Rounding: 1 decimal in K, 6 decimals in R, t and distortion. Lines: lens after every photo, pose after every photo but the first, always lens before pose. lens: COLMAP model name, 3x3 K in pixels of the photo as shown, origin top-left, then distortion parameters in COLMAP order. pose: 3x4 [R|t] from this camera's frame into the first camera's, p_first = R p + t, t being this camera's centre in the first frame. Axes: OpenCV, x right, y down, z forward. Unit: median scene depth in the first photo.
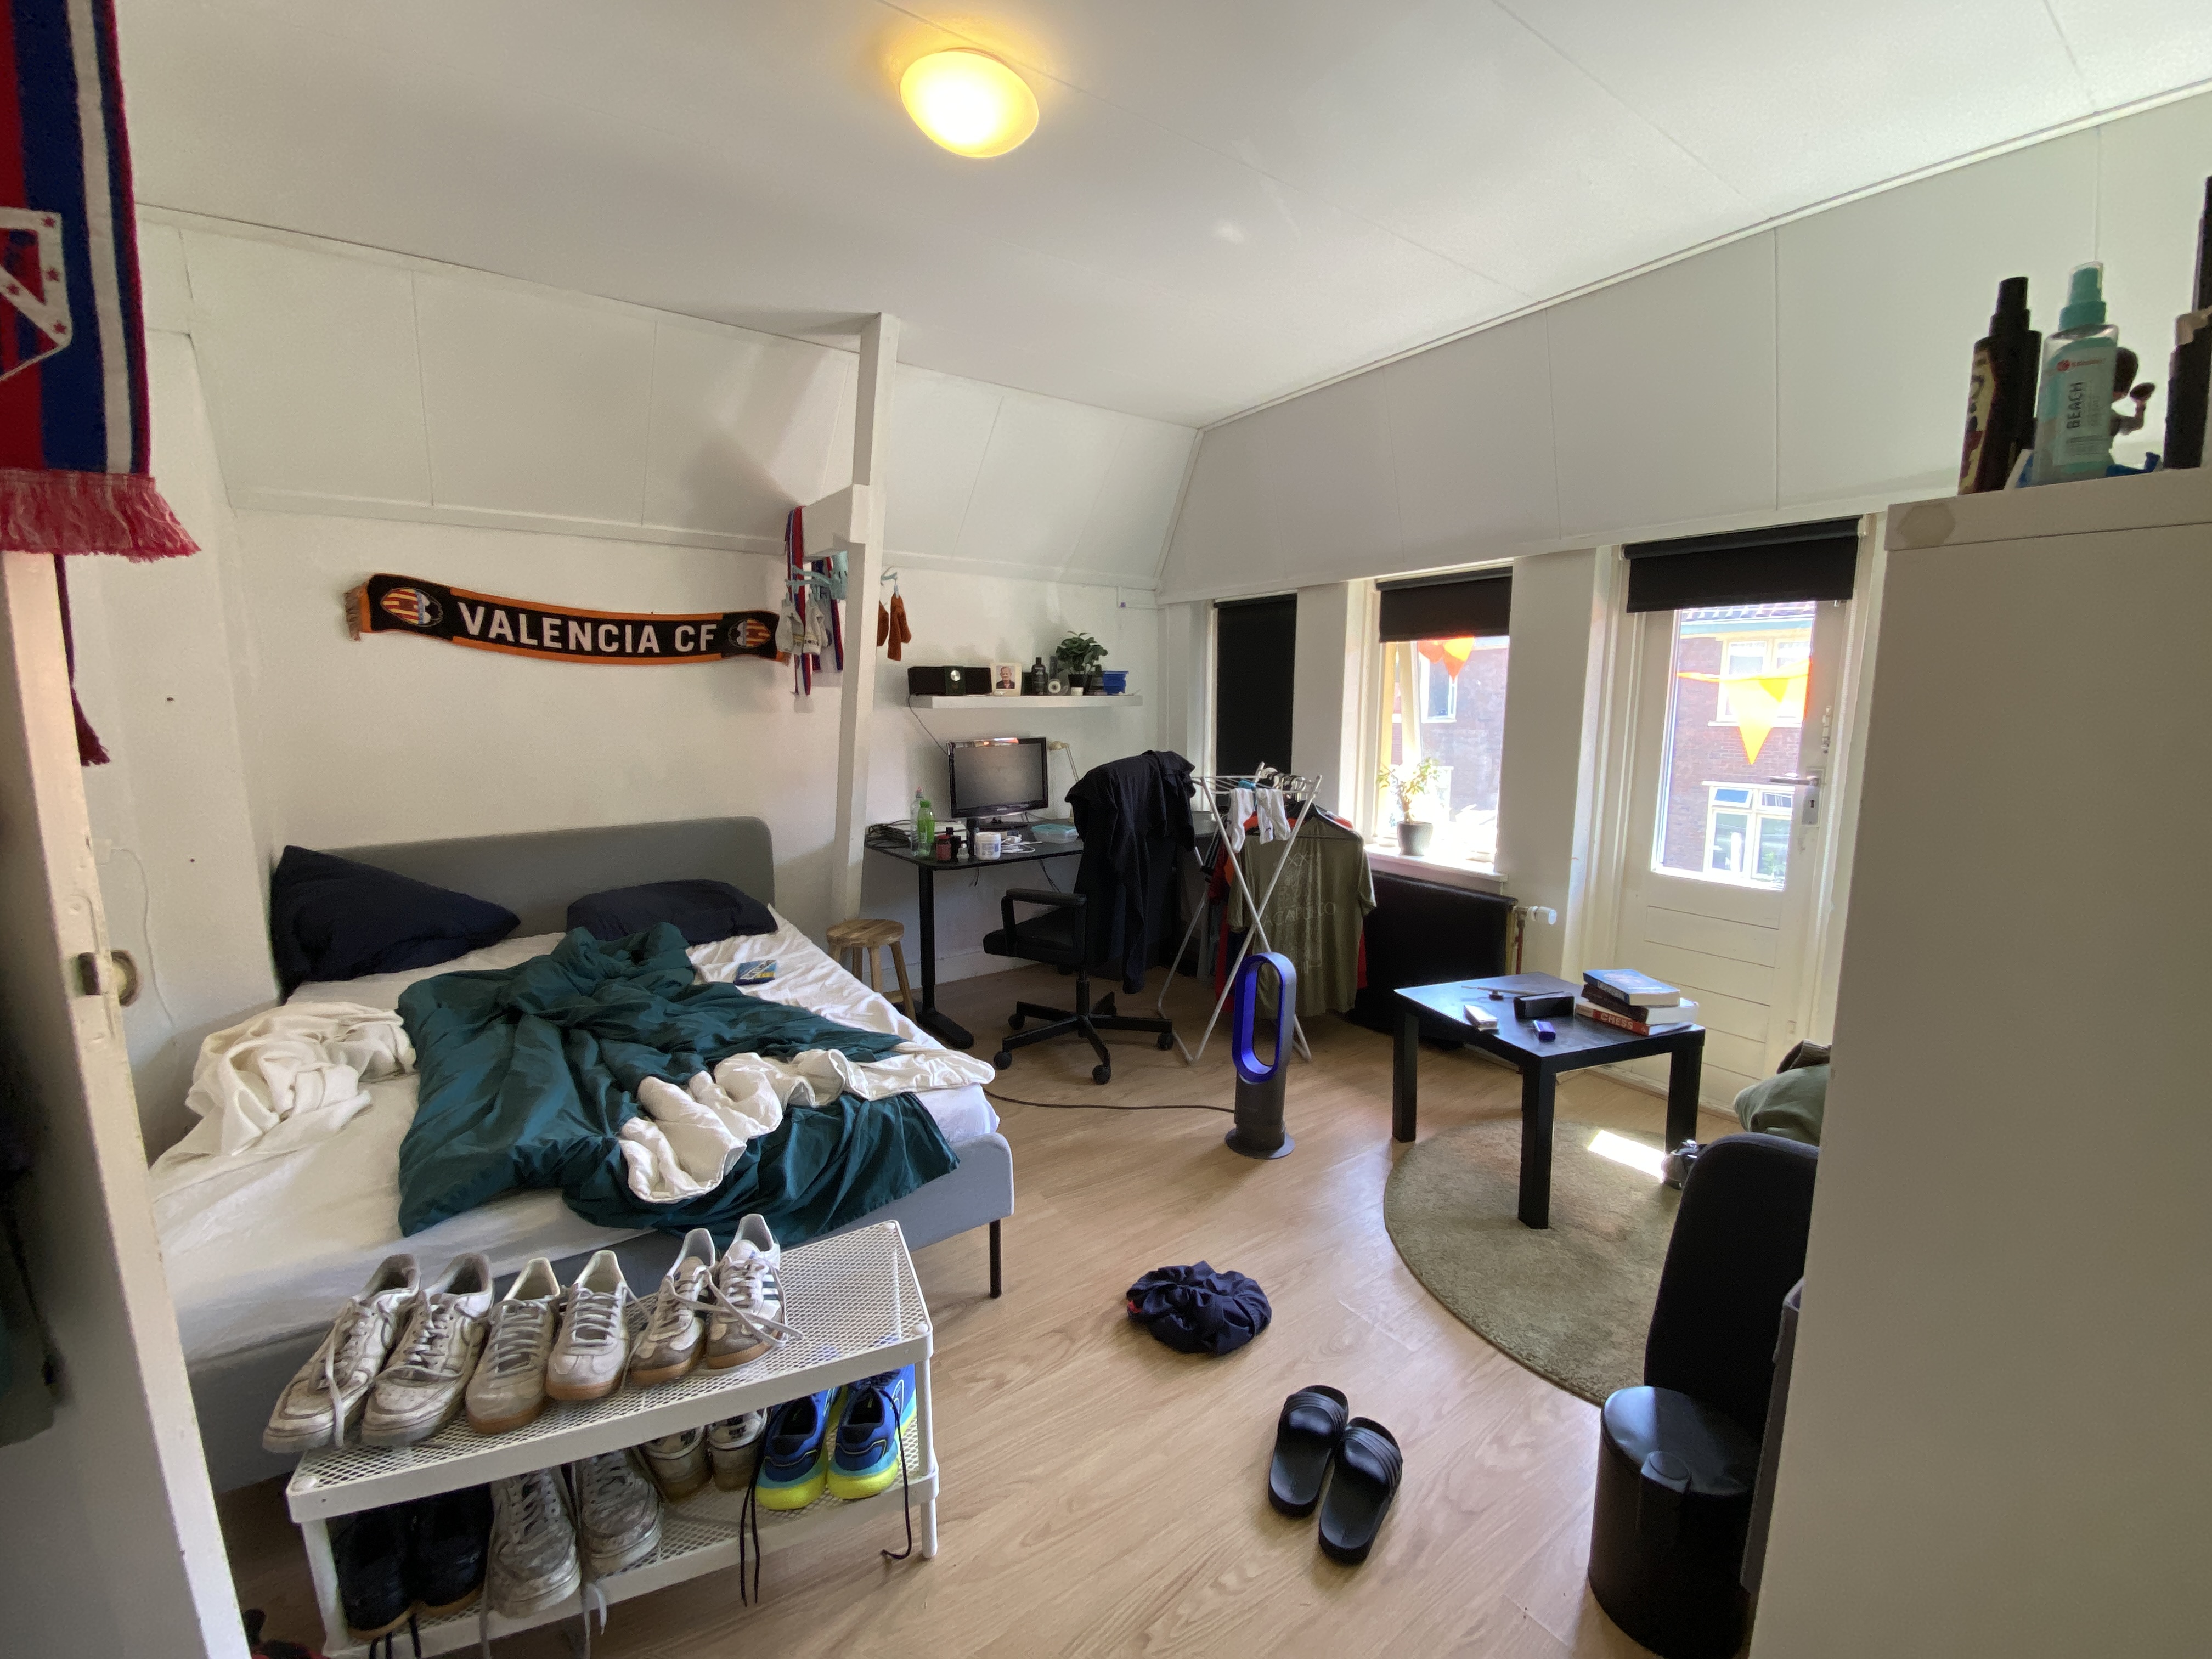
lens RADIAL K [[885.6, 0, 1102.9], [0, 885.6, 815.1], [0, 0, 1]] dist [0.041621, -0.029288]
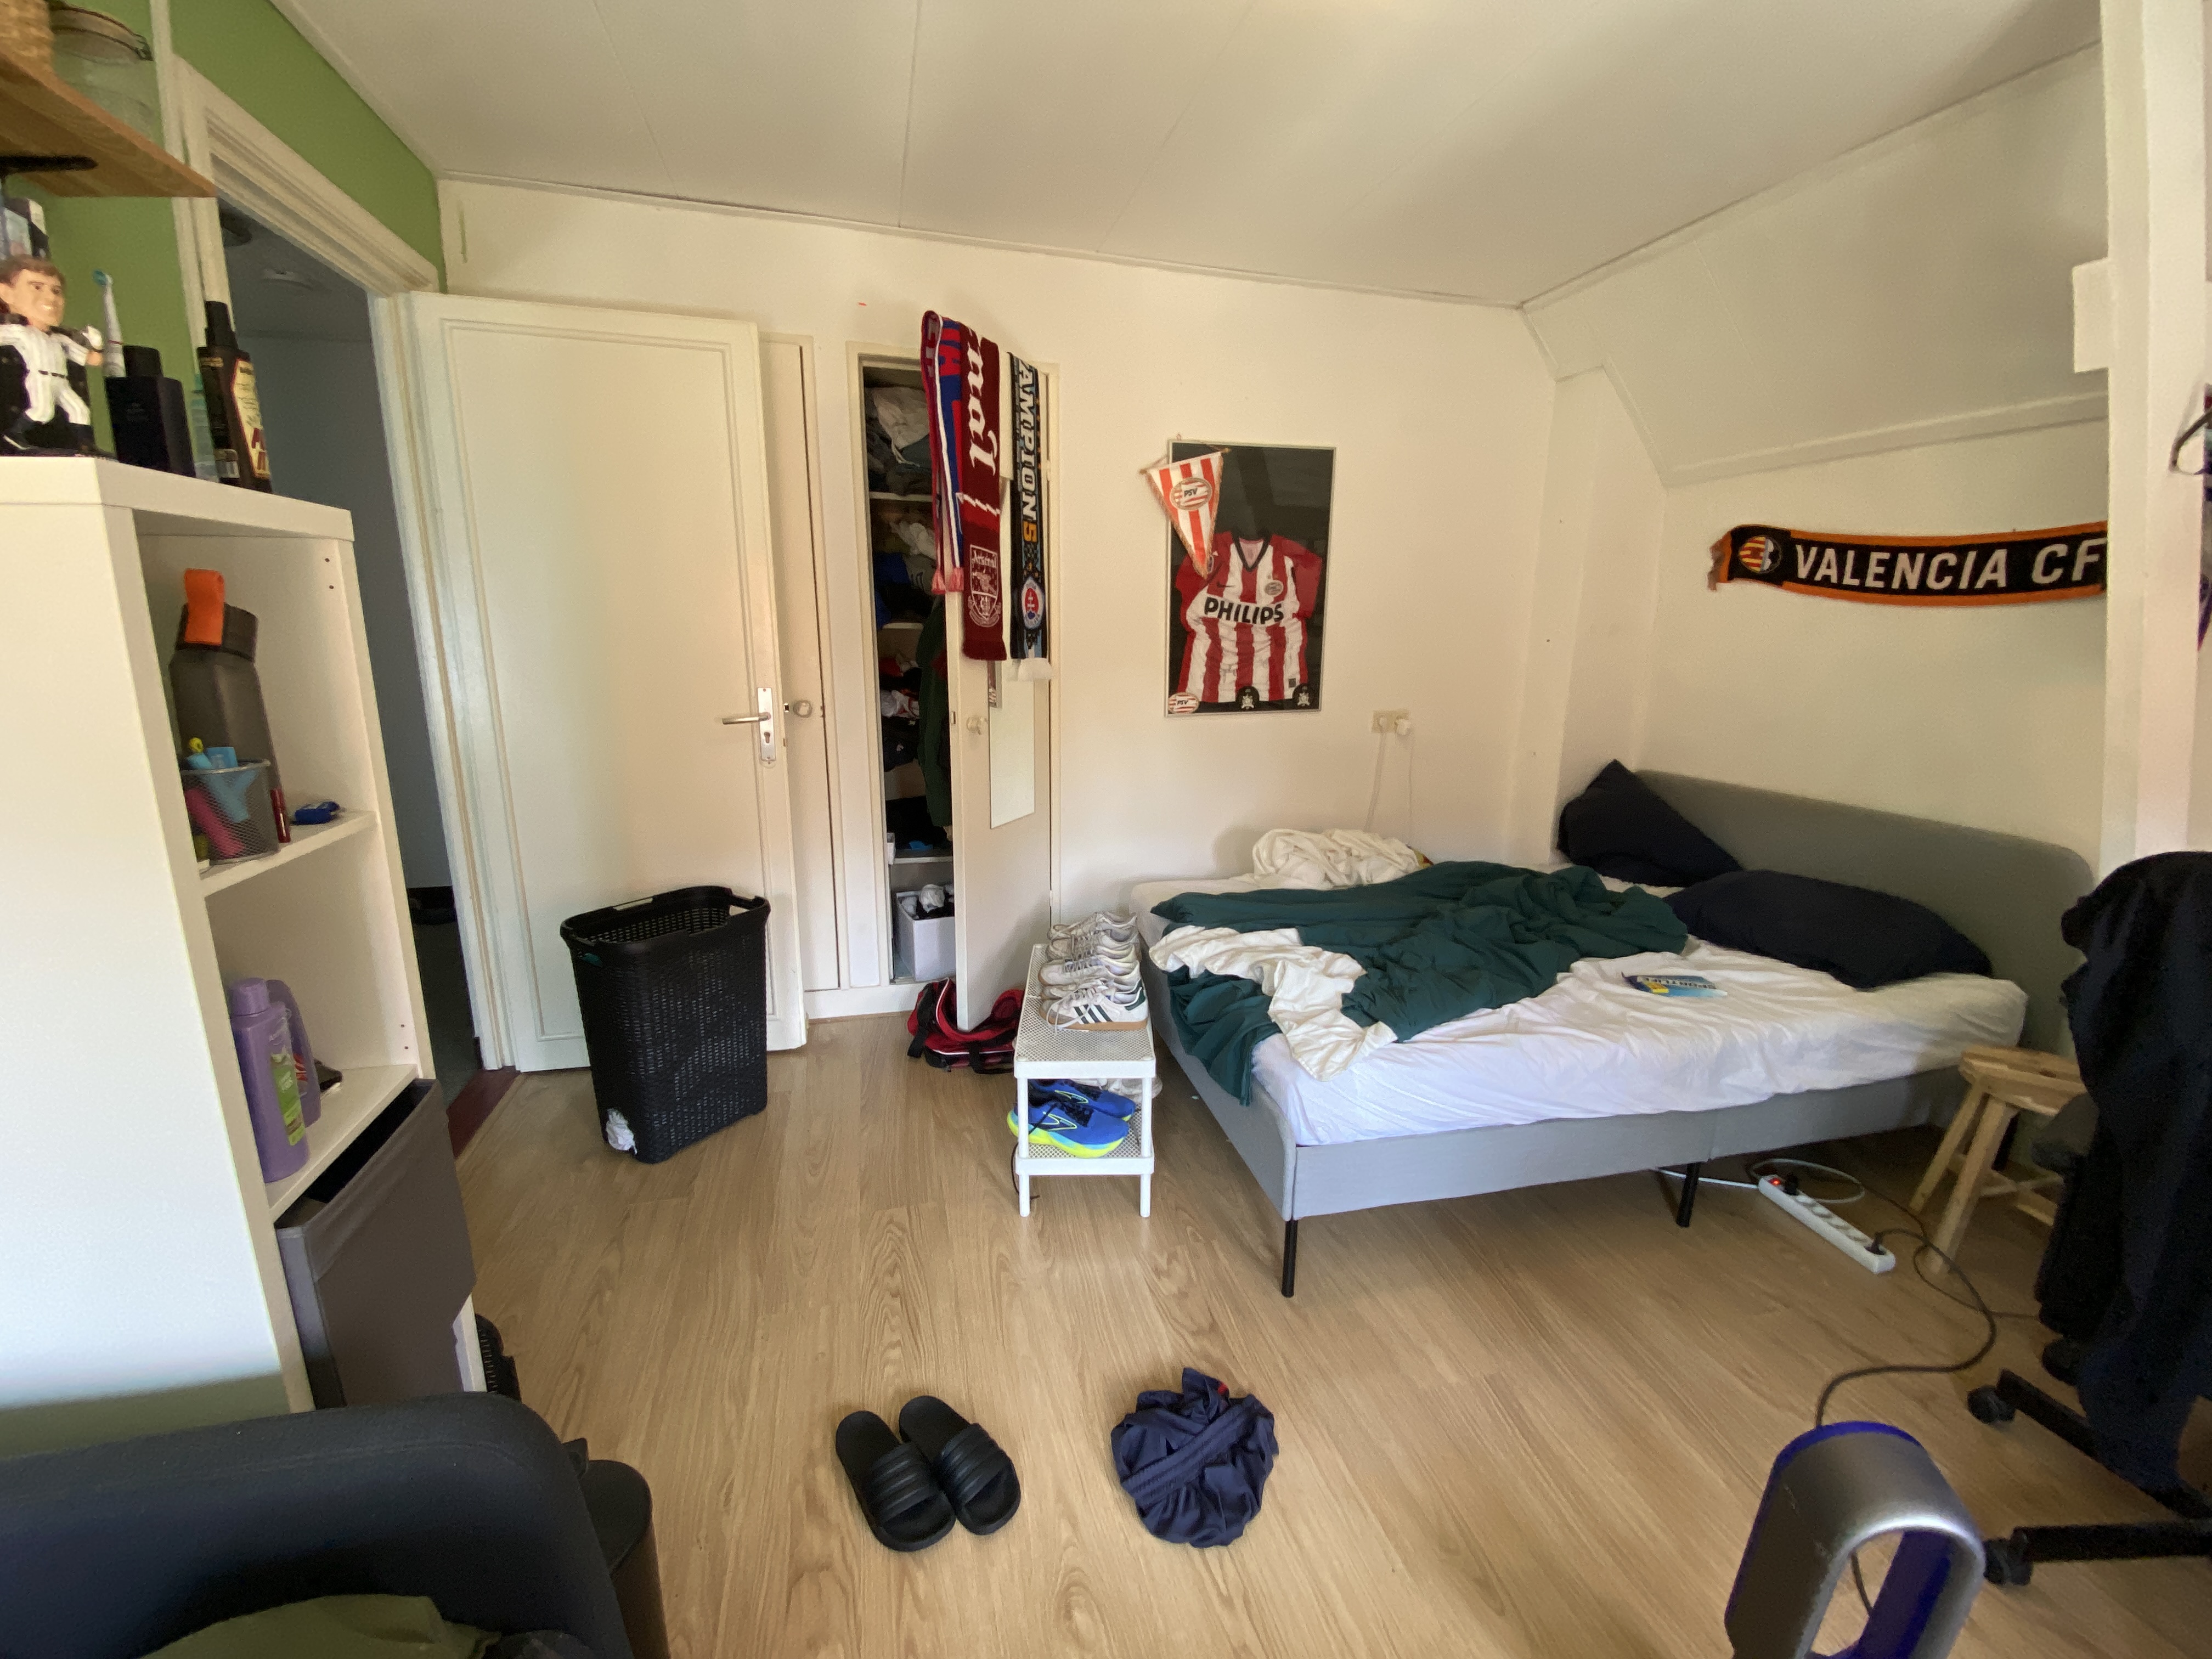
lens RADIAL K [[906.7, 0, 1106.0], [0, 906.7, 829.5], [0, 0, 1]] dist [-0.031879, -0.000306]
pose [[-0.353812, 0.195605, -0.914634, 0.464394], [-0.144041, 0.954827, 0.259920, -0.086501], [0.924159, 0.223707, -0.309654, 0.678769]]
